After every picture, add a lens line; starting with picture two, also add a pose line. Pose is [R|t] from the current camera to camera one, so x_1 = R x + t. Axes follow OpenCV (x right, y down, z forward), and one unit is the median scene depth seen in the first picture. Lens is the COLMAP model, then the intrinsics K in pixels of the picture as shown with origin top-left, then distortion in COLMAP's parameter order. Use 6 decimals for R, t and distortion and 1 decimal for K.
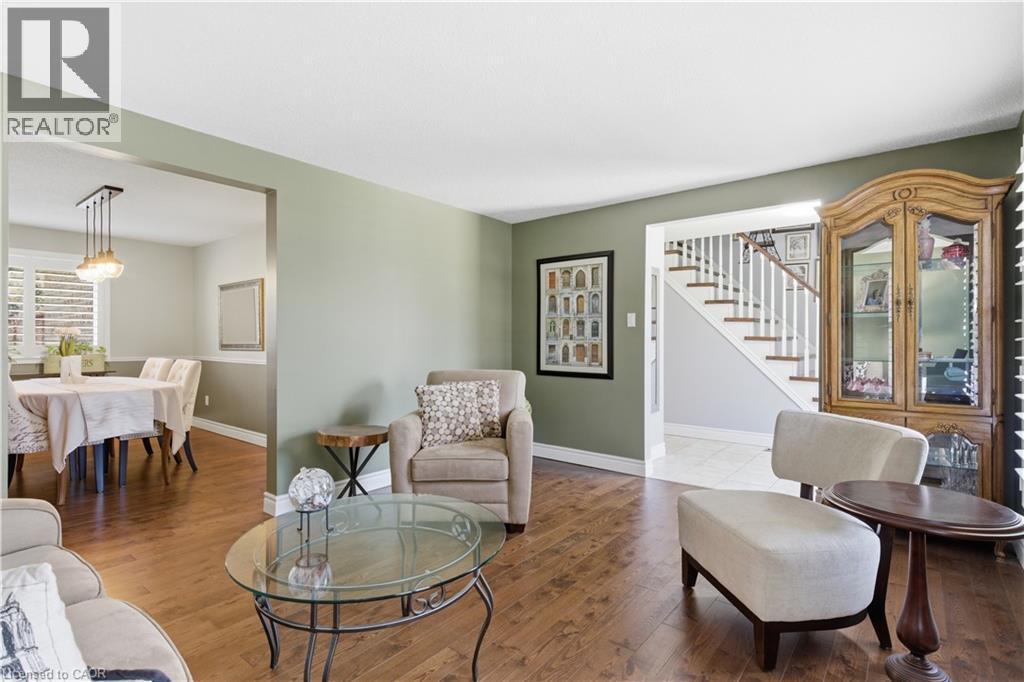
lens RADIAL K [[506.7, 0, 509.5], [0, 506.7, 339.0], [0, 0, 1]] dist [0.014903, -0.001721]
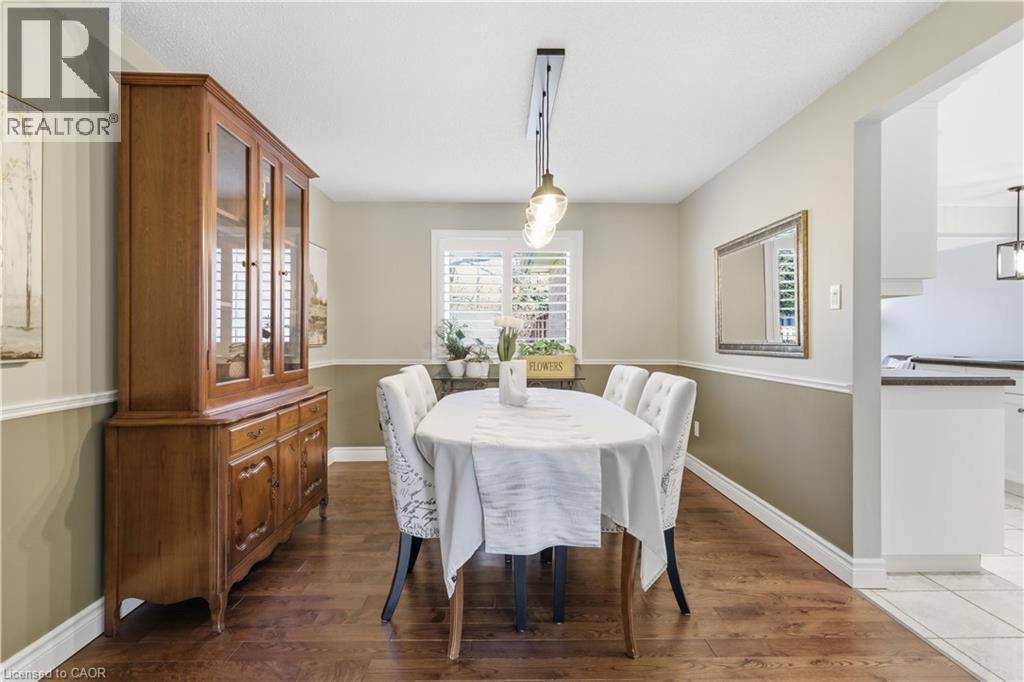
lens RADIAL K [[506.7, 0, 510.6], [0, 506.7, 336.8], [0, 0, 1]] dist [0.014903, -0.001721]
pose [[0.645176, -0.000647, -0.764033, -0.358039], [0.000207, 1.000000, -0.000672, 0.003318], [0.764034, 0.000276, 0.645176, 0.566488]]
